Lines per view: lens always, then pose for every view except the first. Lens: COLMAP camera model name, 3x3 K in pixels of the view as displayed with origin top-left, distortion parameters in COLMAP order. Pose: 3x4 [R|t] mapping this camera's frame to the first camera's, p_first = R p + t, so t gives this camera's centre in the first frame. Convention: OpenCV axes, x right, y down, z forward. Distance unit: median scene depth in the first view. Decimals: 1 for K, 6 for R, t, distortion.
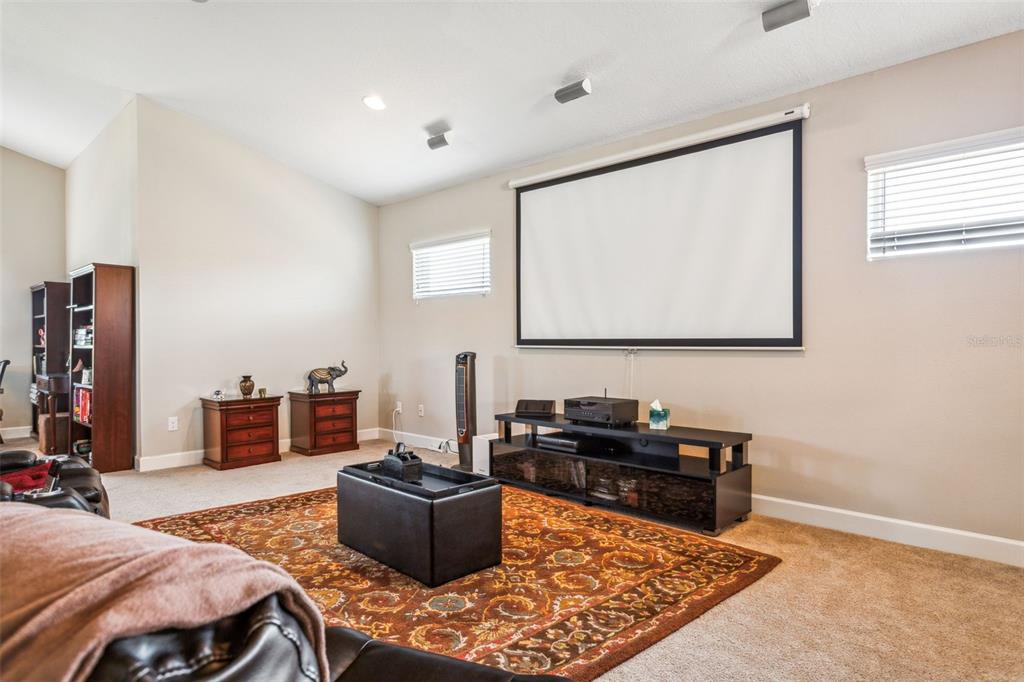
lens RADIAL K [[580.7, 0, 516.5], [0, 580.7, 337.6], [0, 0, 1]] dist [-0.005159, 0.000385]
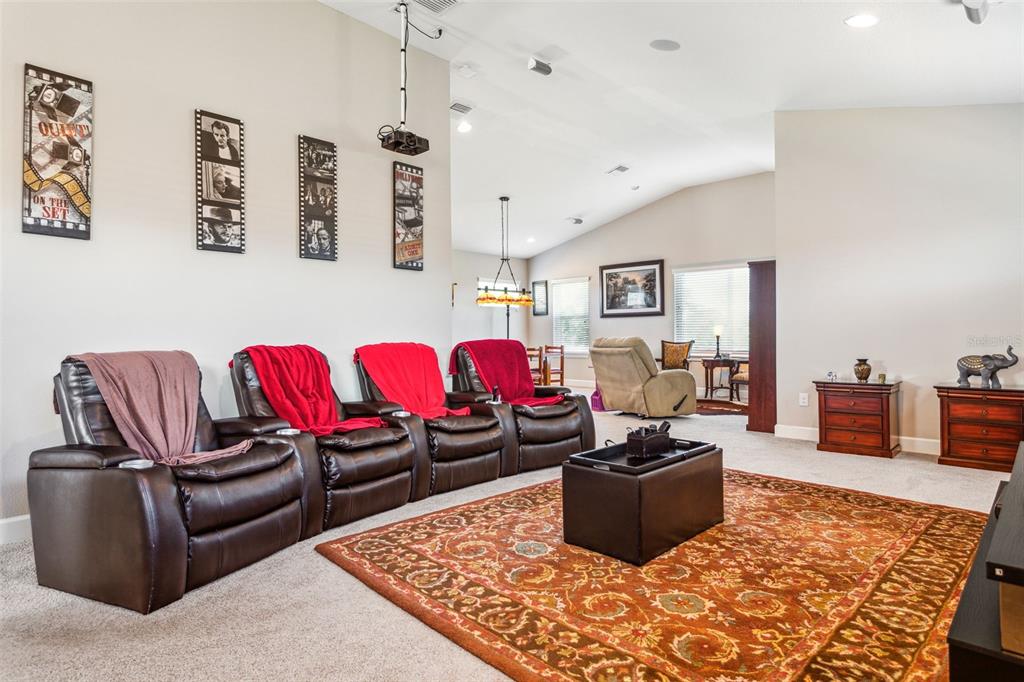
lens RADIAL K [[580.7, 0, 516.6], [0, 580.7, 341.1], [0, 0, 1]] dist [-0.005159, 0.000385]
pose [[0.016702, 0.013309, -0.999772, 0.884975], [0.012494, 0.999831, 0.013518, 0.036029], [0.999782, -0.012717, 0.016533, 0.845261]]
